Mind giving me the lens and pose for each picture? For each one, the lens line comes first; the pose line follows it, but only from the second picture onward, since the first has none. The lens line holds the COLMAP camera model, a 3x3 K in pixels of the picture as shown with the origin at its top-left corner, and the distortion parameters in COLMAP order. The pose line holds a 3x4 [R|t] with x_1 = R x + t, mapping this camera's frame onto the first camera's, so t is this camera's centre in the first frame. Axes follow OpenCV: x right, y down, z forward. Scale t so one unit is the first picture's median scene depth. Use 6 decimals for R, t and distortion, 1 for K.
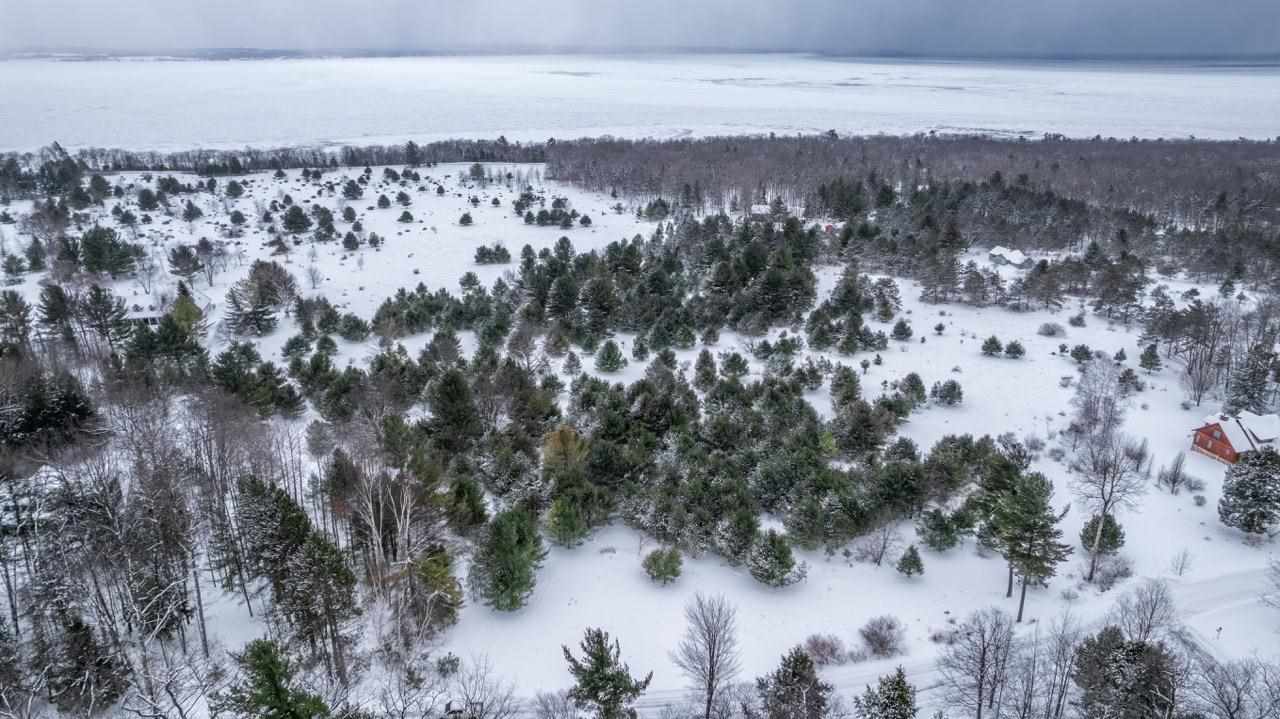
lens RADIAL K [[821.5, 0, 640.0], [0, 821.5, 359.5], [0, 0, 1]] dist [-0.077701, 0.068965]
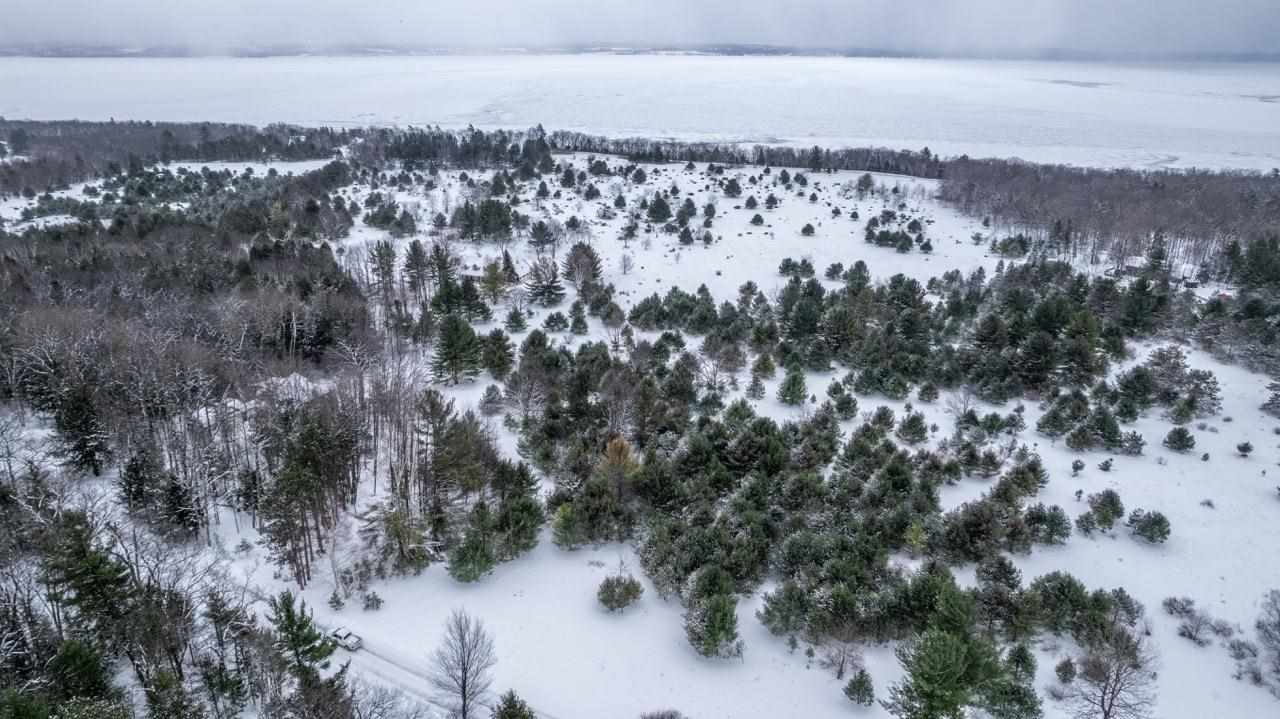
lens RADIAL K [[821.5, 0, 640.0], [0, 821.5, 359.5], [0, 0, 1]] dist [-0.077701, 0.068965]
pose [[0.839689, 0.201176, -0.504432, 0.238308], [-0.201021, 0.978018, 0.055425, -0.044734], [0.504493, 0.054861, 0.861671, 0.055759]]
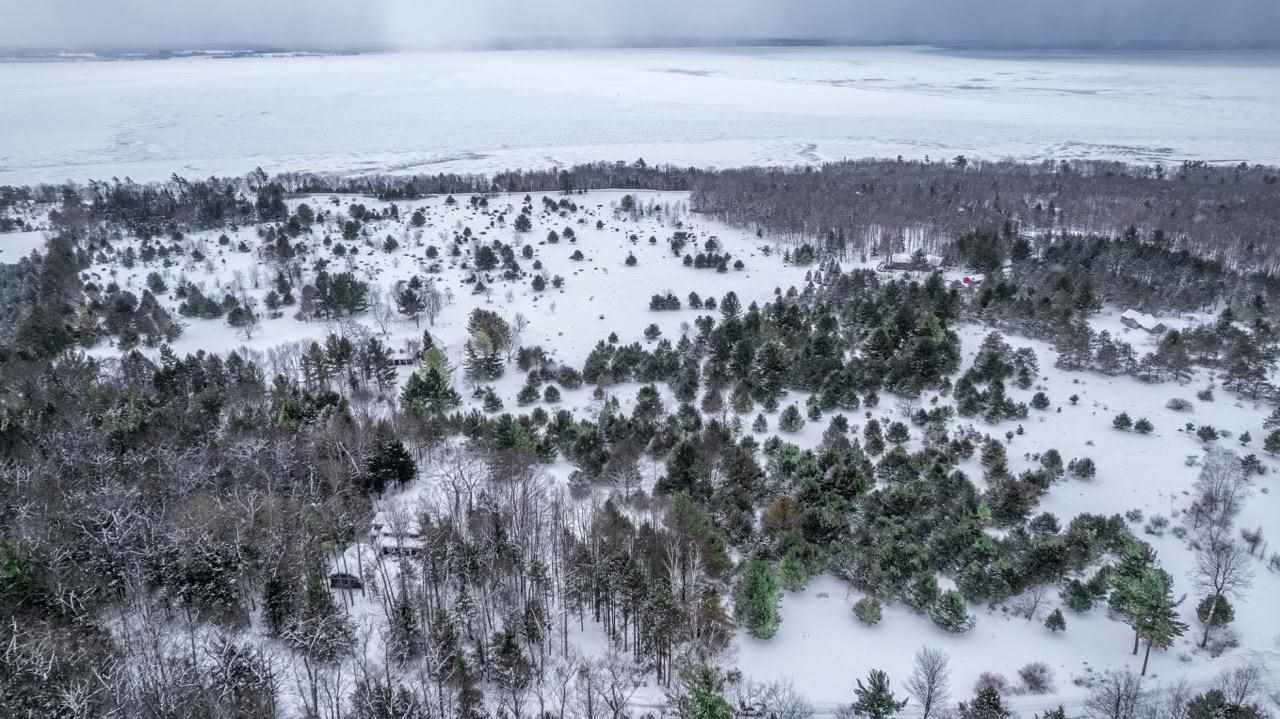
lens RADIAL K [[821.5, 0, 640.0], [0, 821.5, 359.5], [0, 0, 1]] dist [-0.077701, 0.068965]
pose [[0.991979, 0.040043, -0.119893, -0.095000], [-0.038604, 0.999152, 0.014302, -0.080544], [0.120364, -0.009559, 0.992684, -0.182303]]
